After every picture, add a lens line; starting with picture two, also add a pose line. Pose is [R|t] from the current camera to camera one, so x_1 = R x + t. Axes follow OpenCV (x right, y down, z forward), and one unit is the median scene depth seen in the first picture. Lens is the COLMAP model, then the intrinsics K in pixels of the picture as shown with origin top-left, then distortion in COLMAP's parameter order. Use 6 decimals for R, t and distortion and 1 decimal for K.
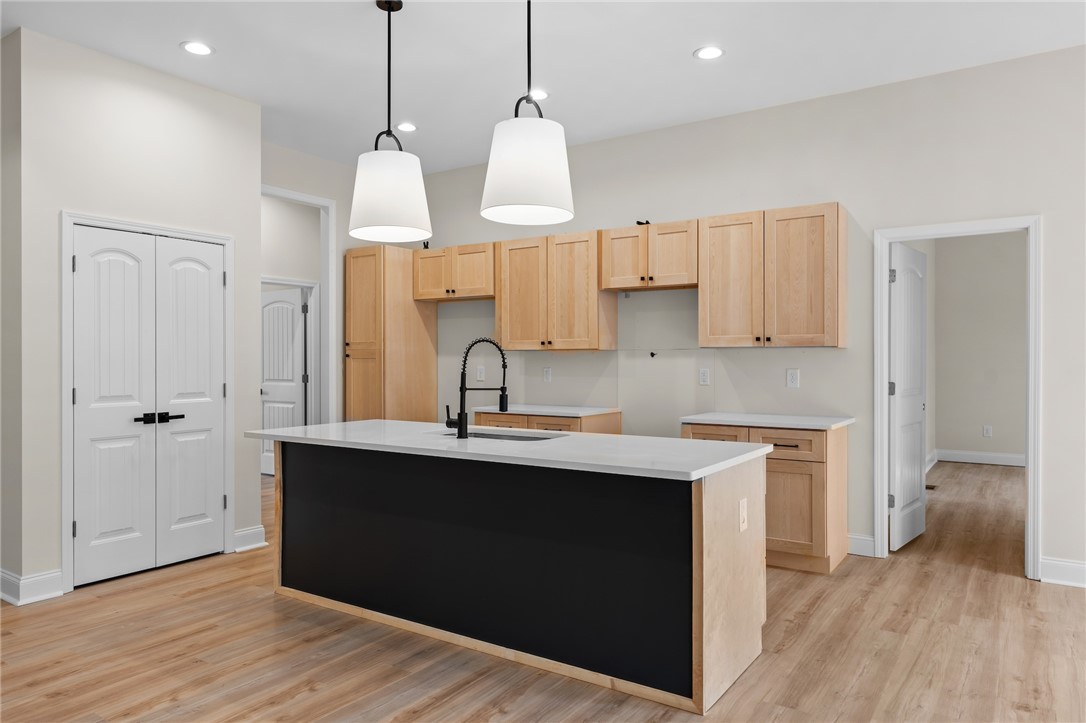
lens RADIAL K [[721.5, 0, 543.0], [0, 721.5, 361.5], [0, 0, 1]] dist [0.003442, -0.000839]
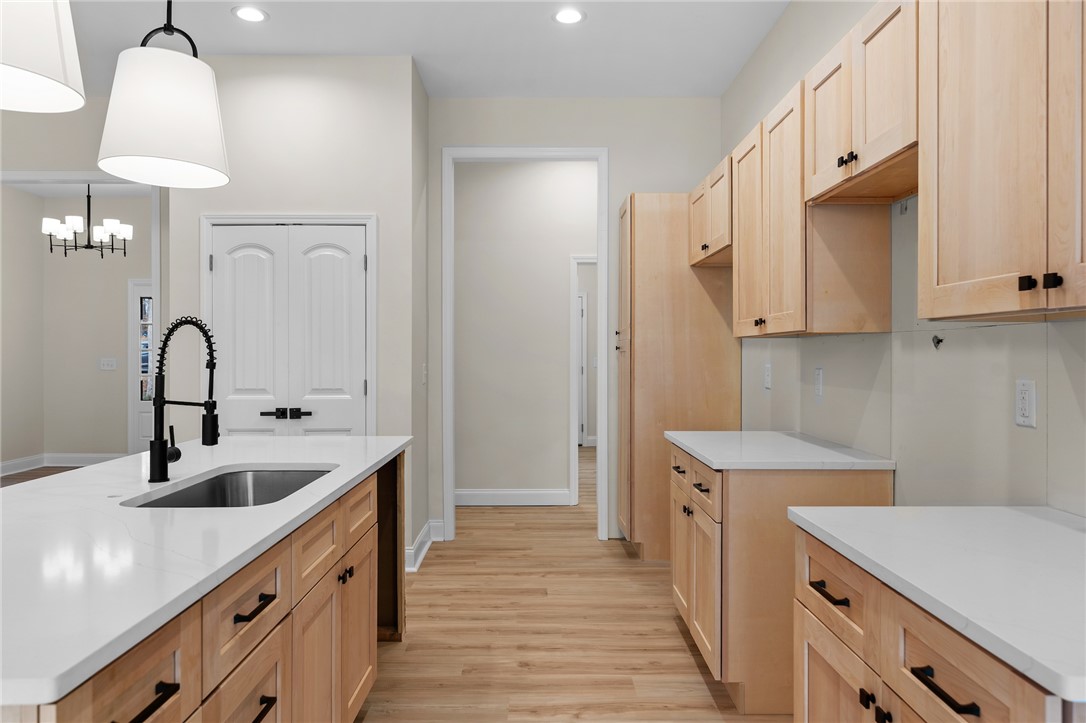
lens RADIAL K [[738.6, 0, 542.4], [0, 738.6, 348.1], [0, 0, 1]] dist [0.070085, -0.000037]
pose [[0.555144, -0.005153, -0.831739, 0.459740], [-0.002136, 0.999969, -0.007621, -0.002320], [0.831752, 0.006007, 0.555115, 0.691010]]
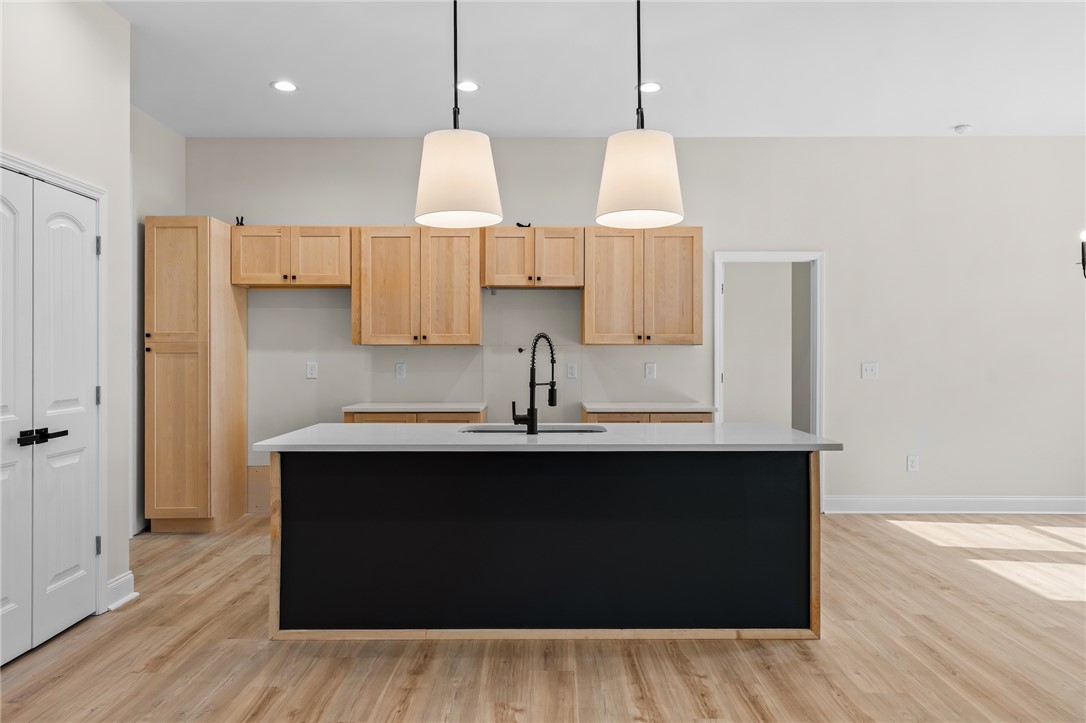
lens RADIAL K [[721.5, 0, 543.0], [0, 721.5, 361.5], [0, 0, 1]] dist [0.003442, -0.000839]
pose [[0.828721, -0.003729, 0.559650, -0.491947], [0.000662, 0.999984, 0.005682, 0.000903], [-0.559662, -0.004339, 0.828710, 0.131402]]
